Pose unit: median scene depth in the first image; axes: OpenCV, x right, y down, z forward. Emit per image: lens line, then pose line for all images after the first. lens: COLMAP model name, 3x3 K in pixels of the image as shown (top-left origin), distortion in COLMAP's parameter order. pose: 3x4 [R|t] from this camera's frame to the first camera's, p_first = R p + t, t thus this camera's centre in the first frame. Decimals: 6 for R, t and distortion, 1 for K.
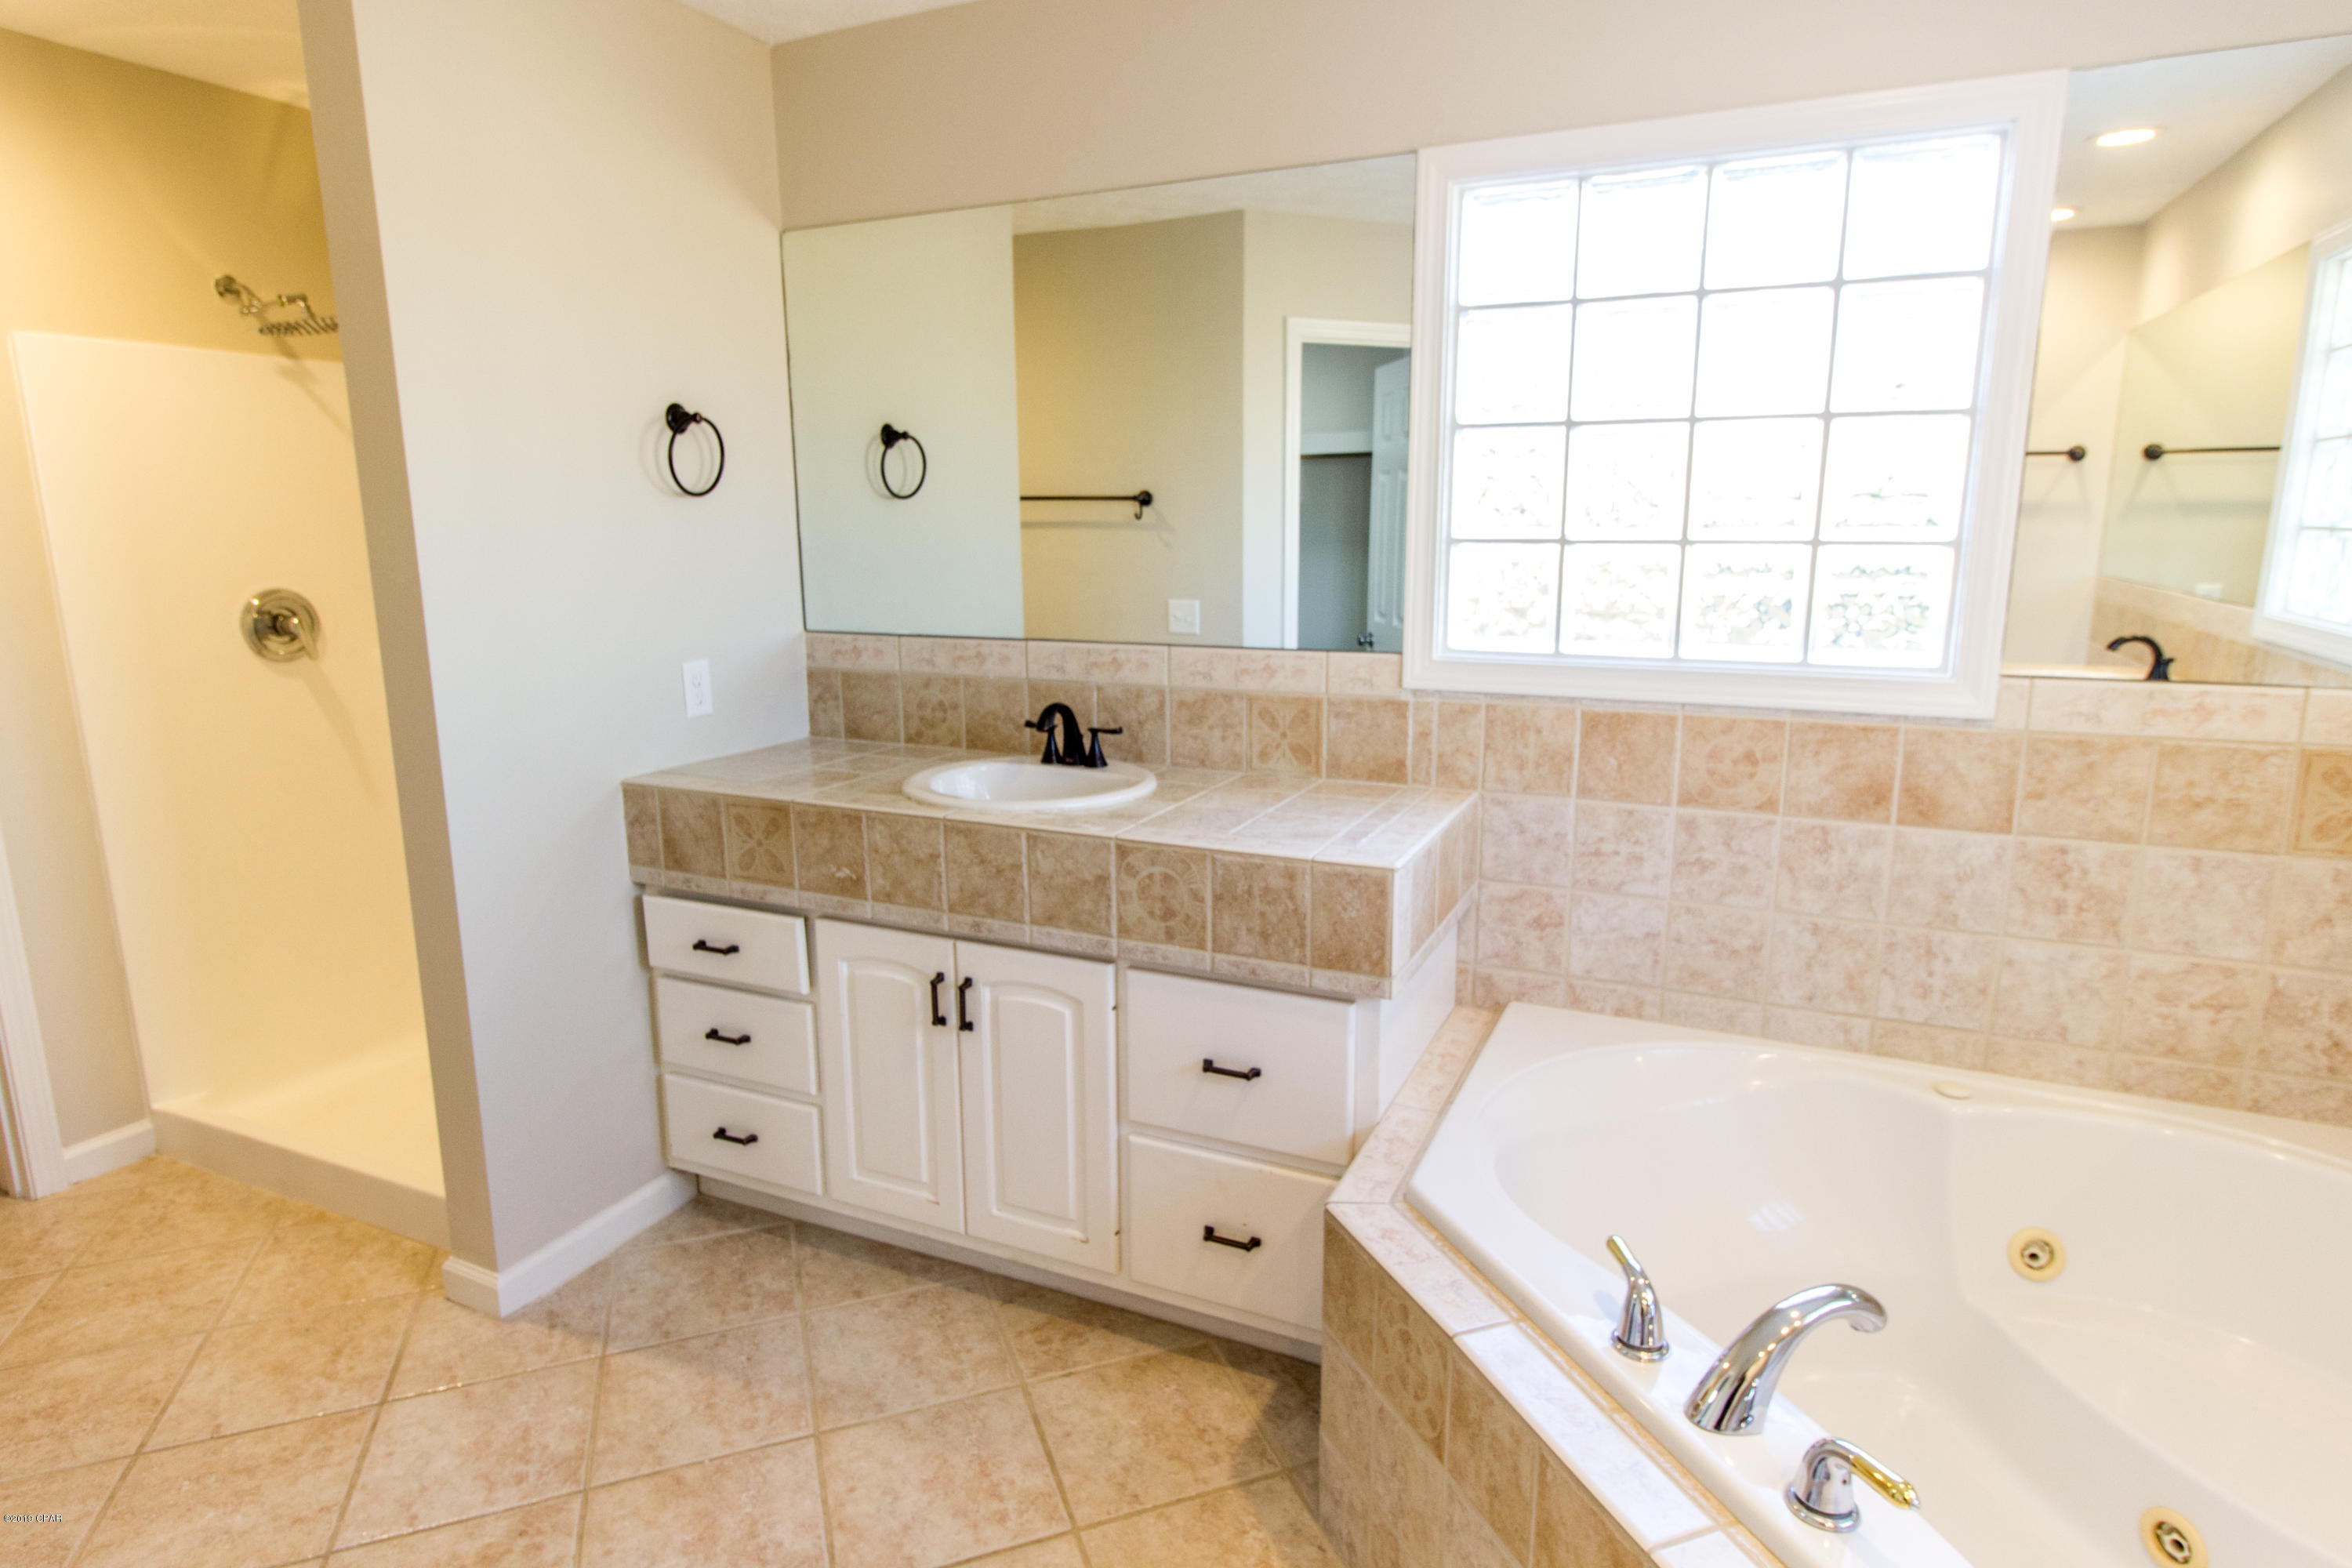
lens RADIAL K [[1306.2, 0, 1171.3], [0, 1306.2, 773.0], [0, 0, 1]] dist [-0.000485, 0.001270]
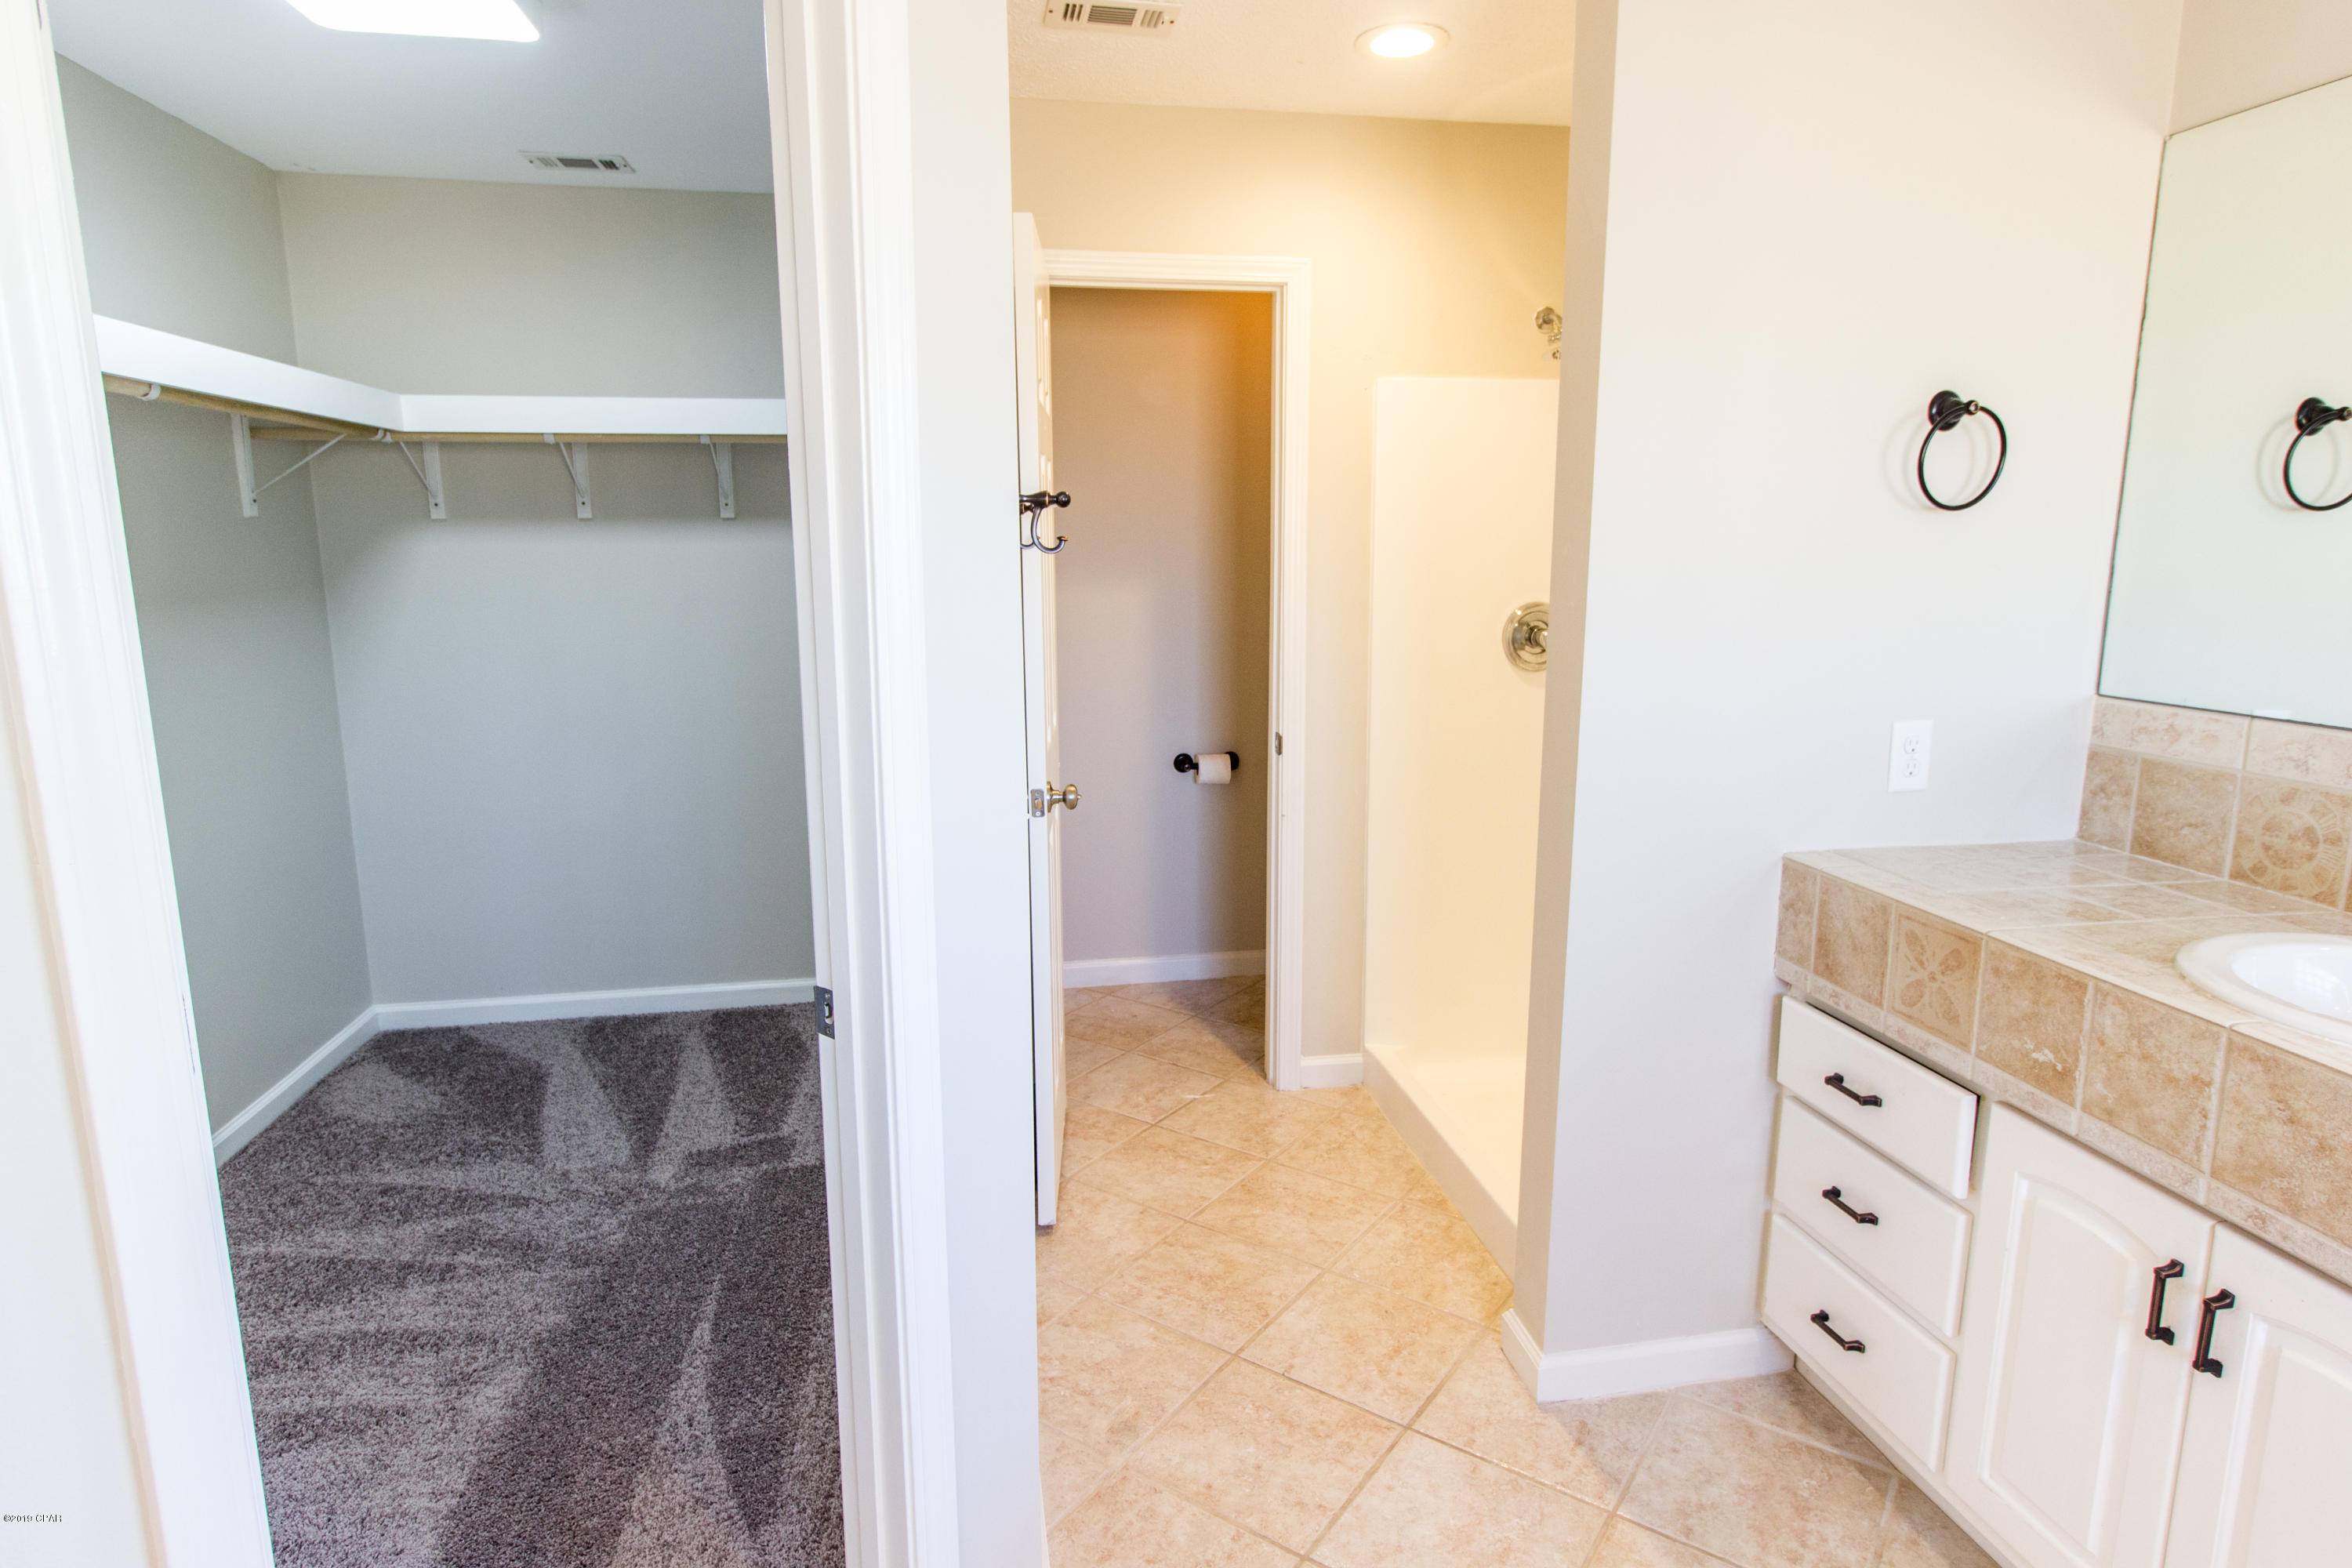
lens RADIAL K [[1306.2, 0, 1177.4], [0, 1306.2, 769.8], [0, 0, 1]] dist [-0.000485, 0.001270]
pose [[0.577244, 0.149527, -0.802765, 0.014272], [-0.161064, 0.984627, 0.067585, -0.043712], [0.800530, 0.090284, 0.592454, 0.212259]]
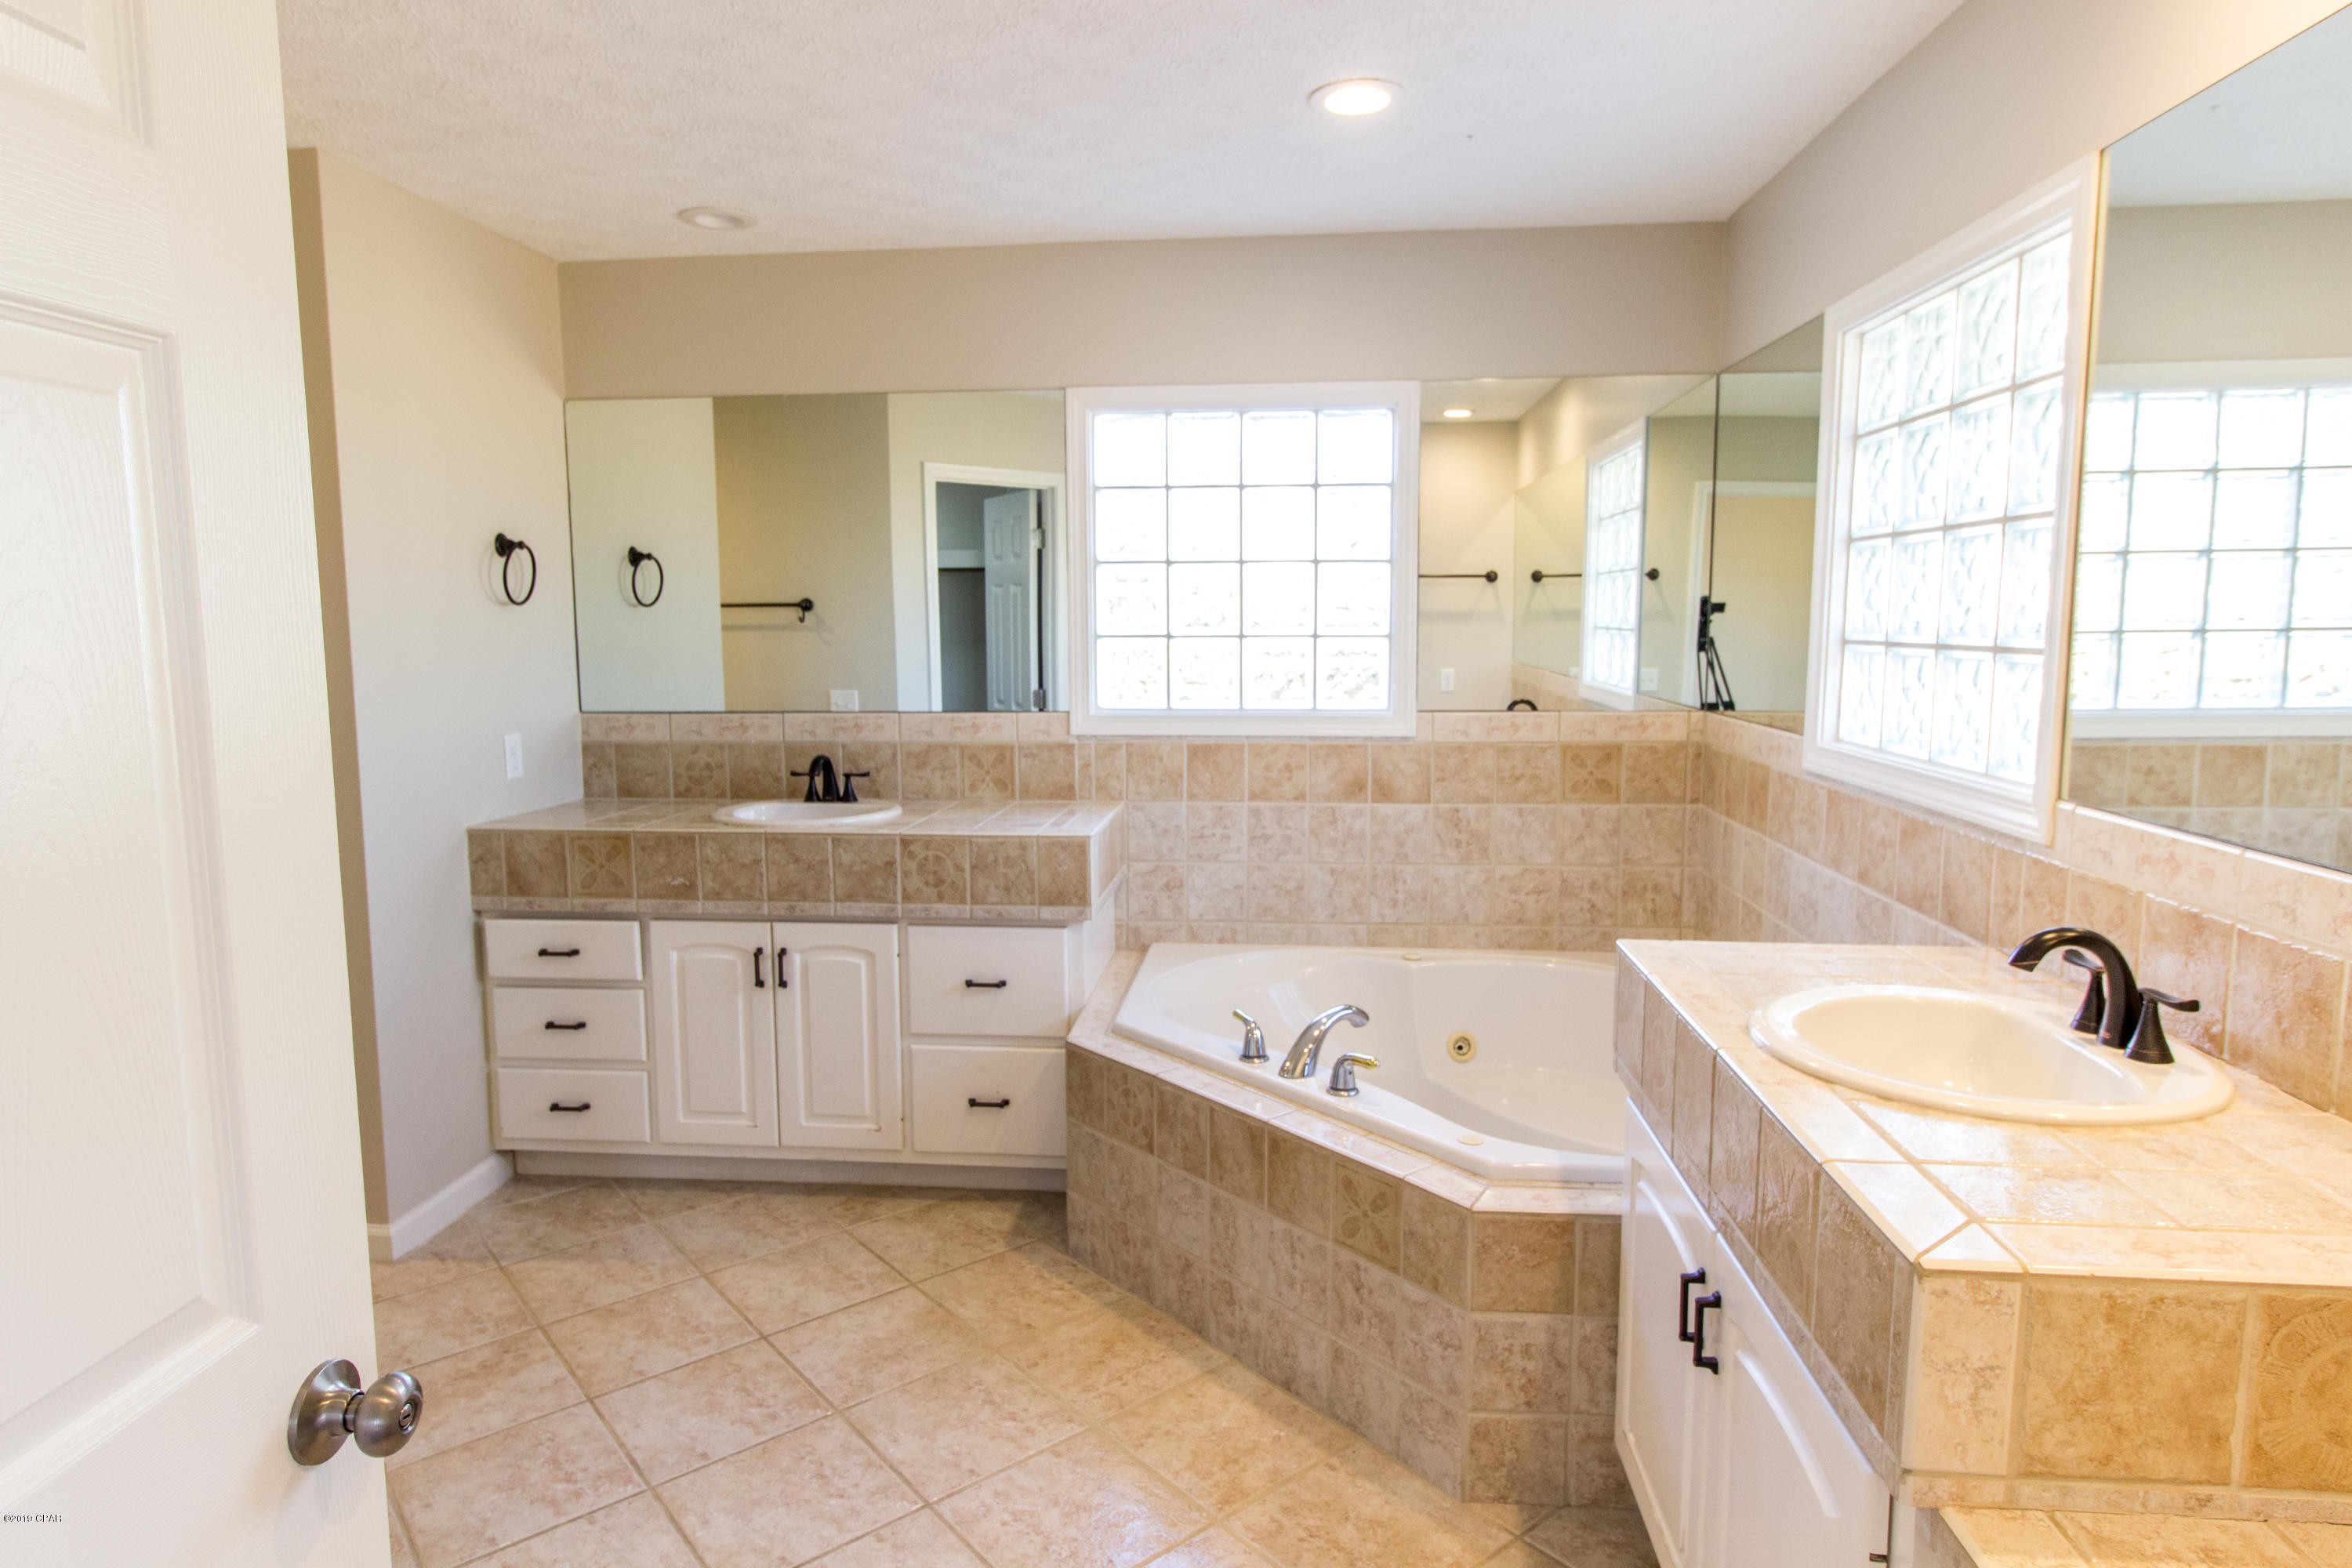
lens RADIAL K [[1424.9, 0, 1170.7], [0, 1424.9, 779.4], [0, 0, 1]] dist [-0.008999, -0.001692]
pose [[0.944341, -0.036228, 0.326968, -0.243037], [0.063409, 0.995325, -0.072855, 0.109215], [-0.322800, 0.089533, 0.942223, -0.549154]]
